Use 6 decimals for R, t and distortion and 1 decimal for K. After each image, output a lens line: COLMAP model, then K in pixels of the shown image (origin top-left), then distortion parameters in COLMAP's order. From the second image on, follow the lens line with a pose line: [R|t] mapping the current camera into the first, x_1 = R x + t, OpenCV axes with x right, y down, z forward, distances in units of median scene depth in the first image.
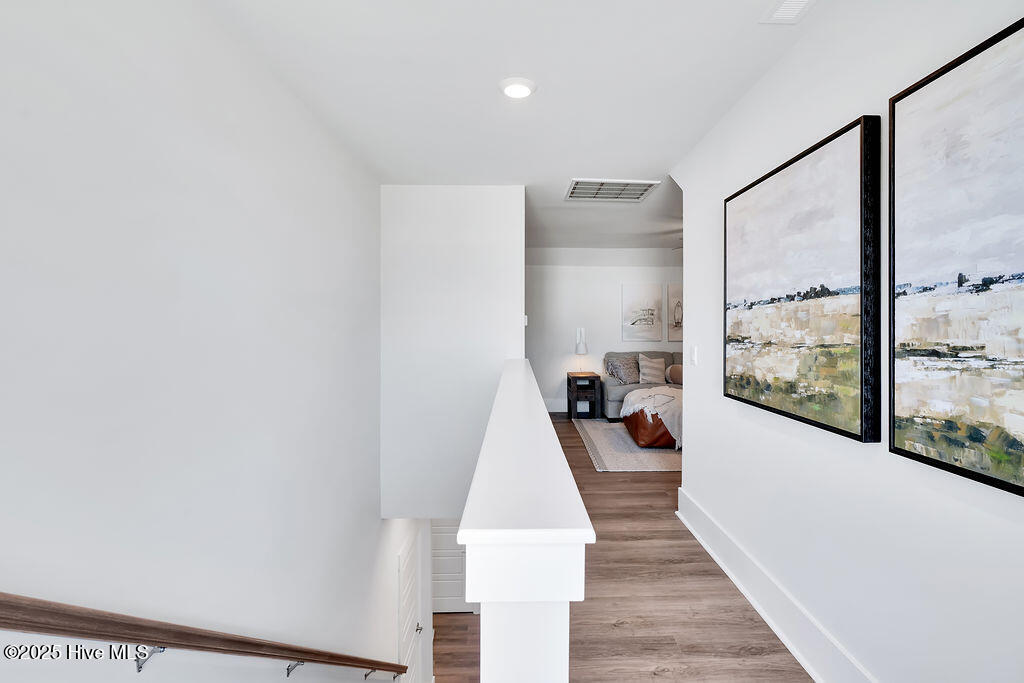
lens RADIAL K [[470.0, 0, 510.0], [0, 470.0, 321.1], [0, 0, 1]] dist [-0.005033, -0.000003]
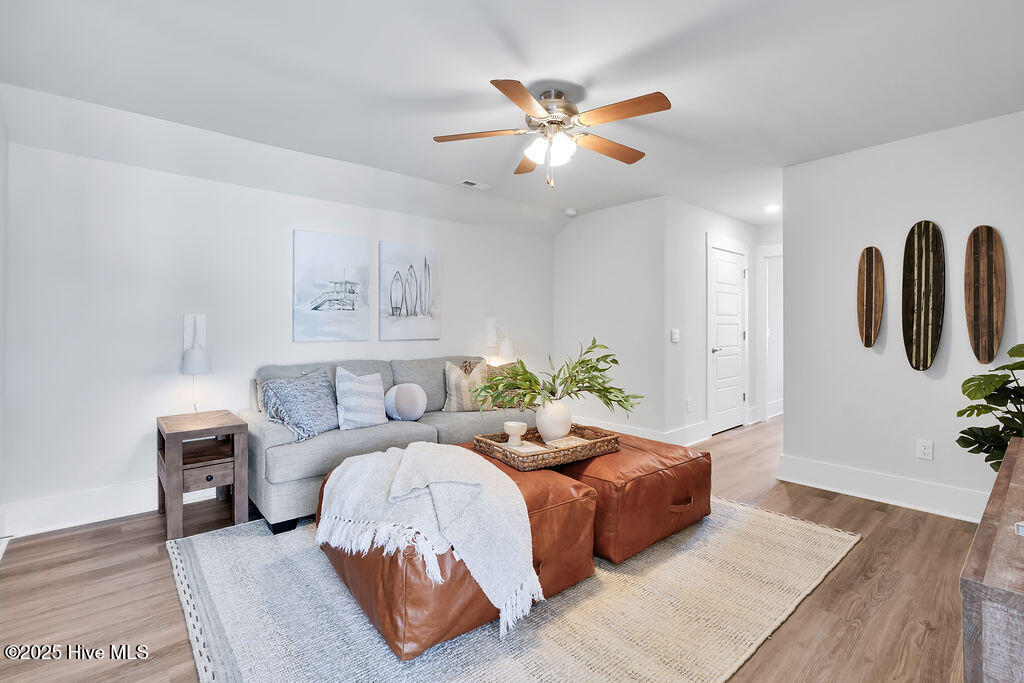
lens RADIAL K [[470.0, 0, 510.0], [0, 470.0, 321.1], [0, 0, 1]] dist [-0.005033, -0.000003]
pose [[0.740542, 0.008496, 0.671956, 0.079079], [-0.010528, 0.999944, -0.001040, 0.020178], [-0.671927, -0.006304, 0.740590, 0.515186]]
